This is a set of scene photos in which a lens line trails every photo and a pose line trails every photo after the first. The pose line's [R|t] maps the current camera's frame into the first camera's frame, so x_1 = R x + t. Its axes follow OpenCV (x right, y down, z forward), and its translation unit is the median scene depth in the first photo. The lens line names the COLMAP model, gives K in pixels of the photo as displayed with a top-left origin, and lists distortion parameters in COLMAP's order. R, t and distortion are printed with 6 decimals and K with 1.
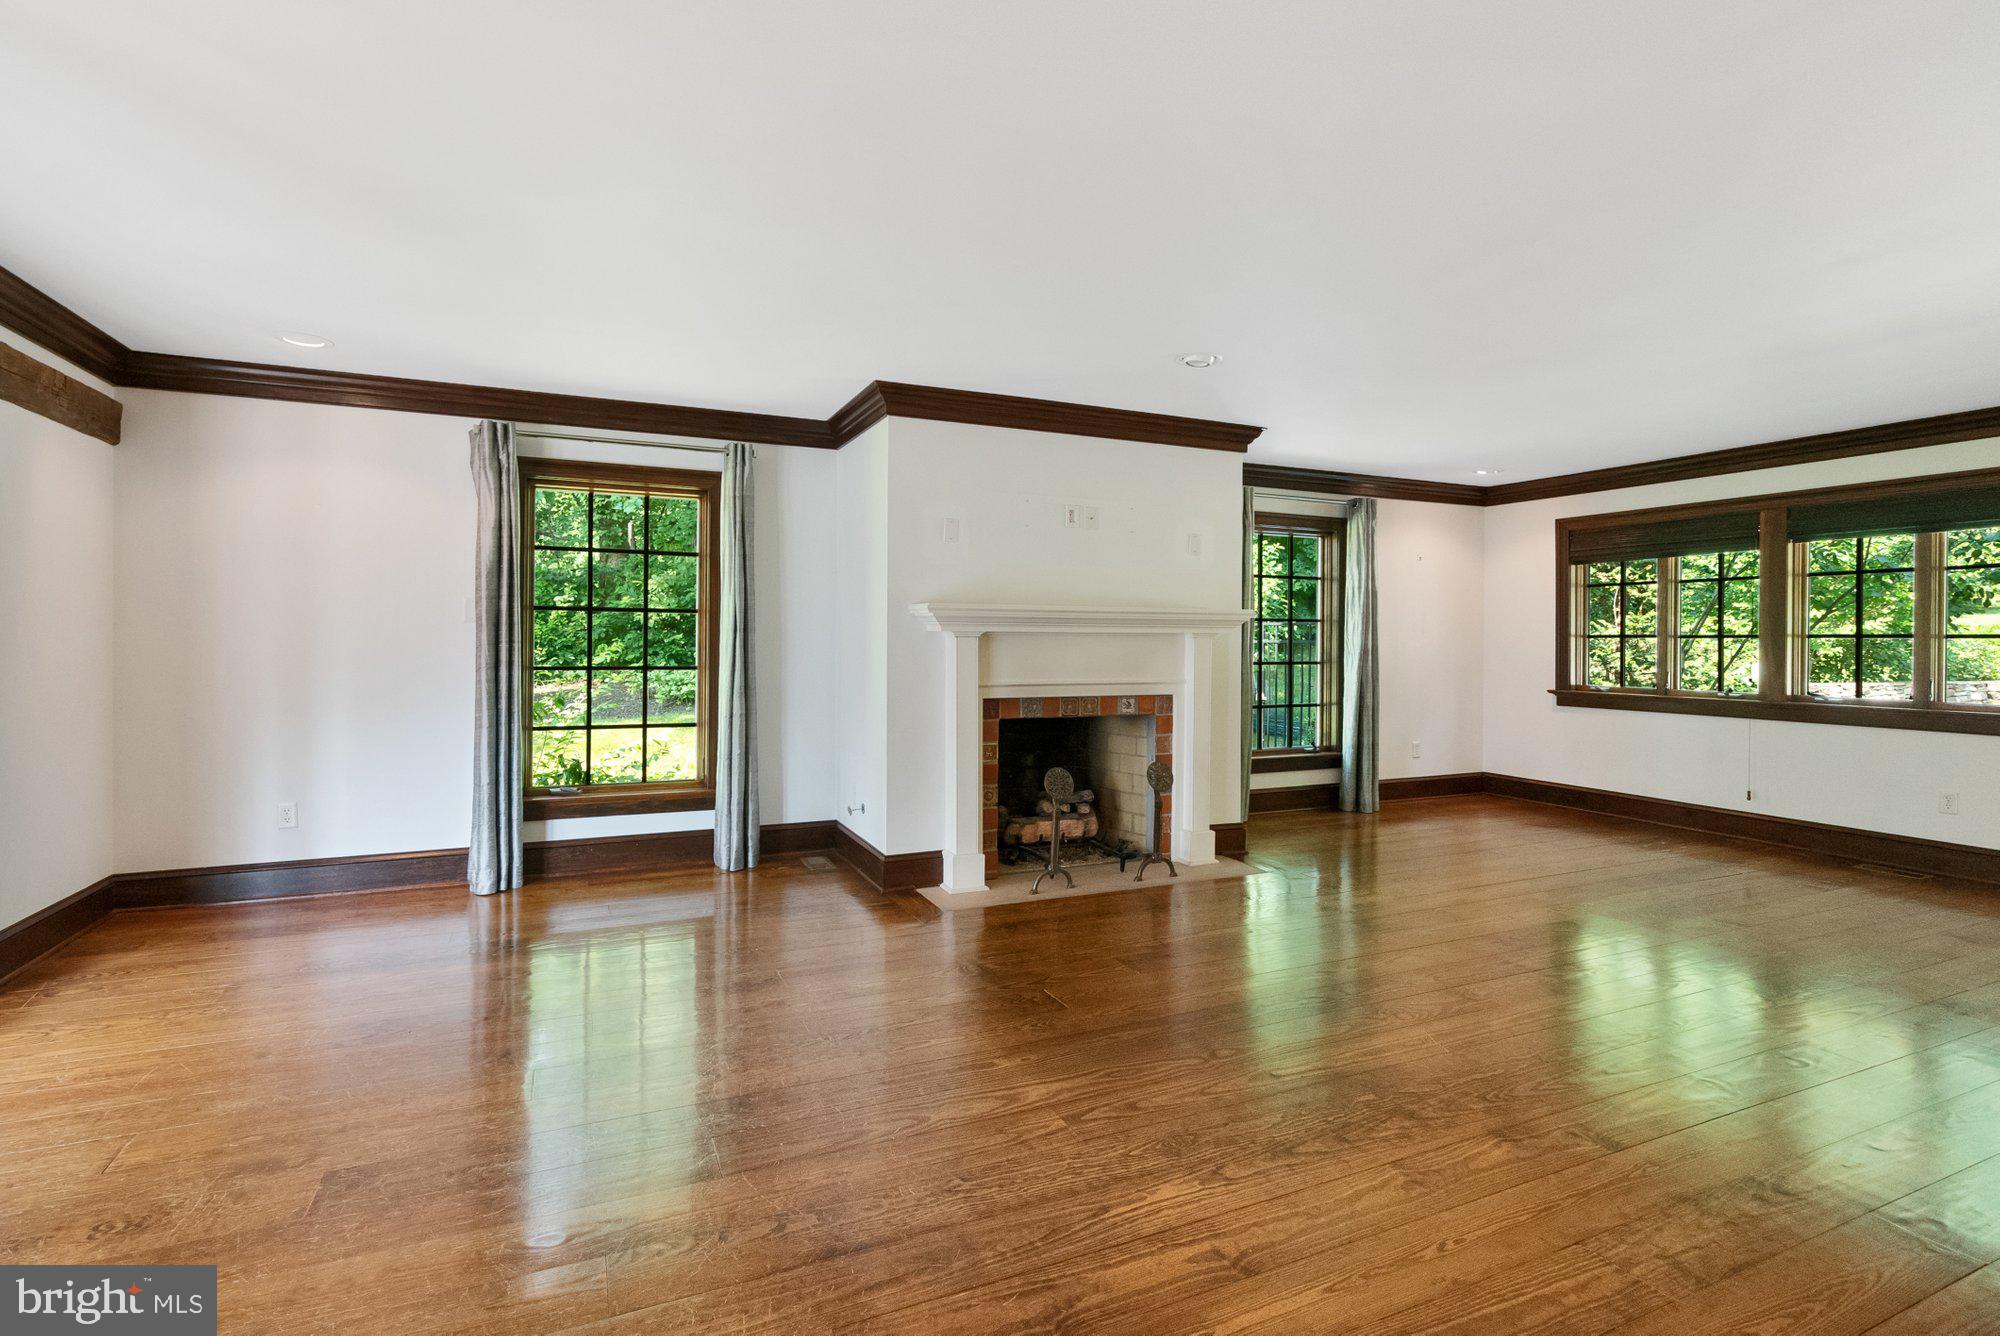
lens RADIAL K [[924.4, 0, 1013.5], [0, 924.4, 647.1], [0, 0, 1]] dist [-0.000637, 0.000423]
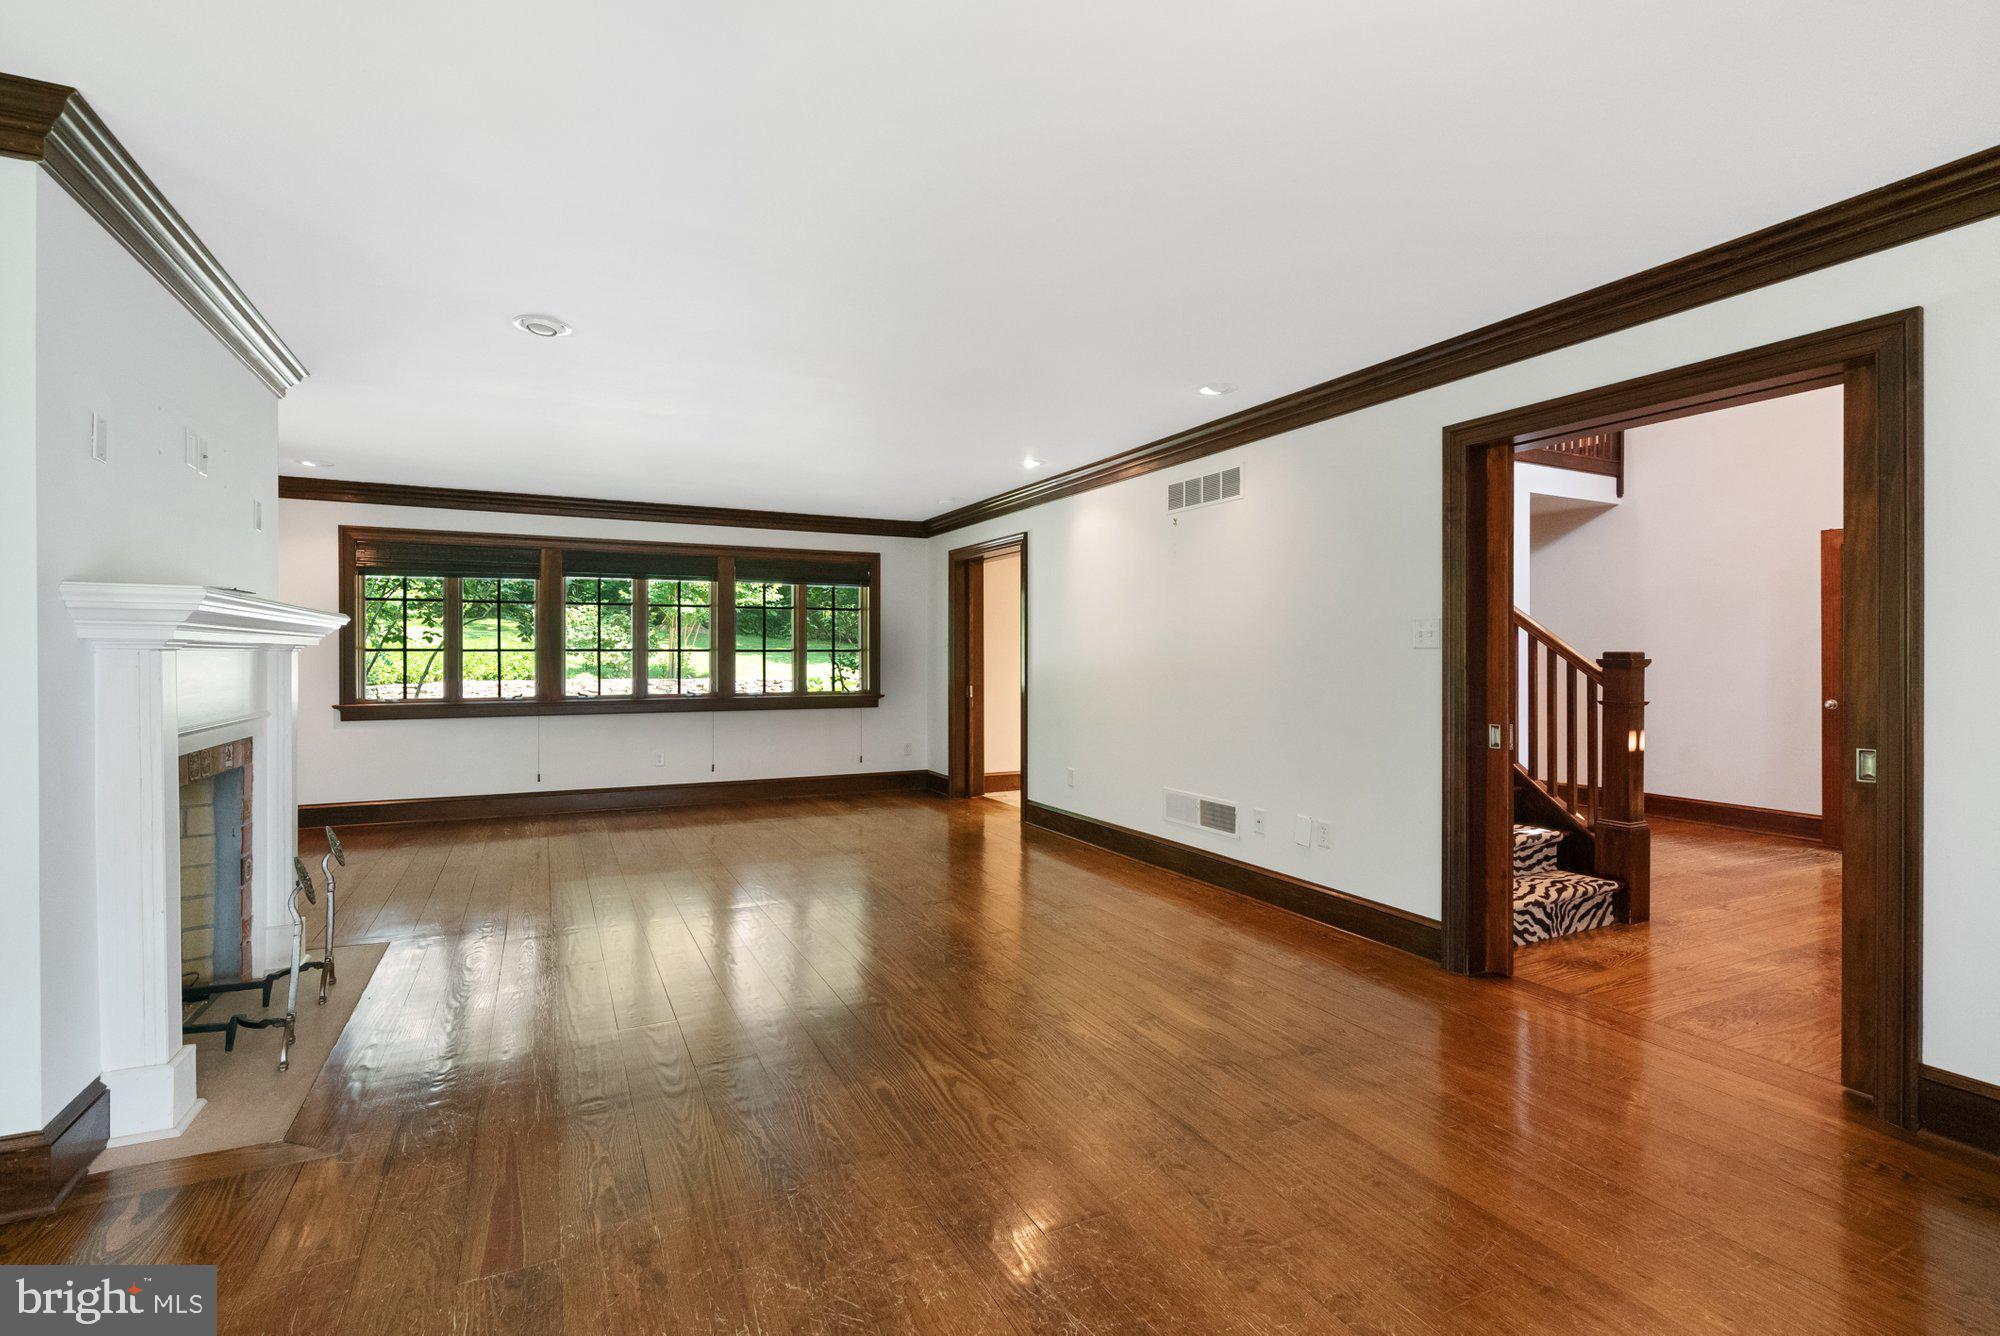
lens RADIAL K [[924.4, 0, 1007.9], [0, 924.4, 663.2], [0, 0, 1]] dist [-0.000637, 0.000423]
pose [[-0.029612, -0.013324, 0.999473, -0.524920], [0.006205, 0.999889, 0.013513, -0.007246], [-0.999542, 0.006602, -0.029526, 0.468403]]
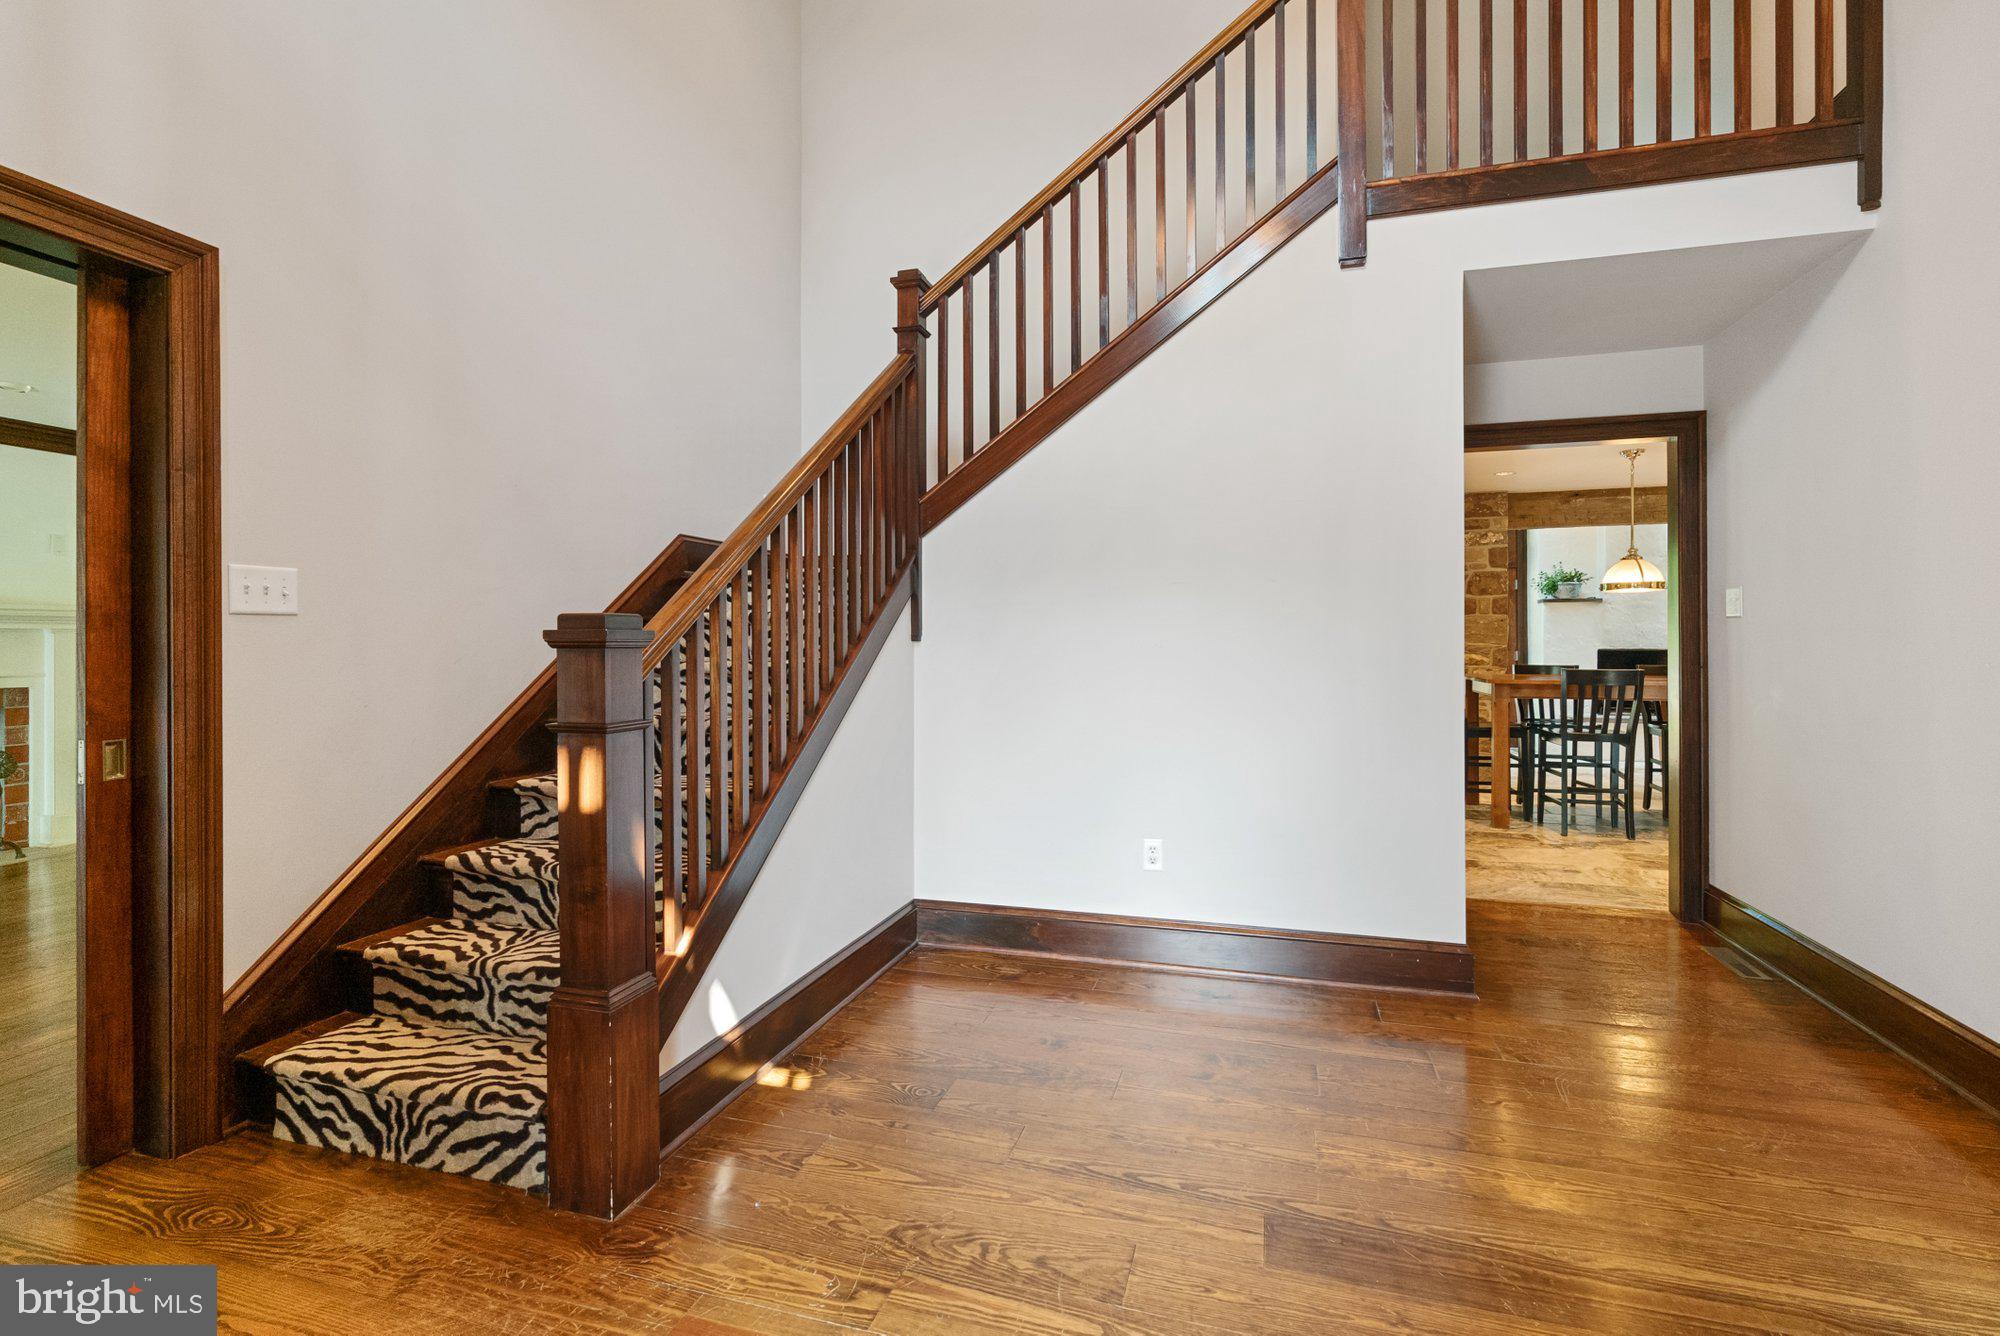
lens RADIAL K [[924.4, 0, 993.5], [0, 924.4, 649.7], [0, 0, 1]] dist [-0.000637, 0.000423]
pose [[0.670453, -0.011907, 0.741856, 0.129676], [0.009569, 0.999927, 0.007400, 0.011499], [-0.741890, 0.002137, 0.670518, -0.507074]]
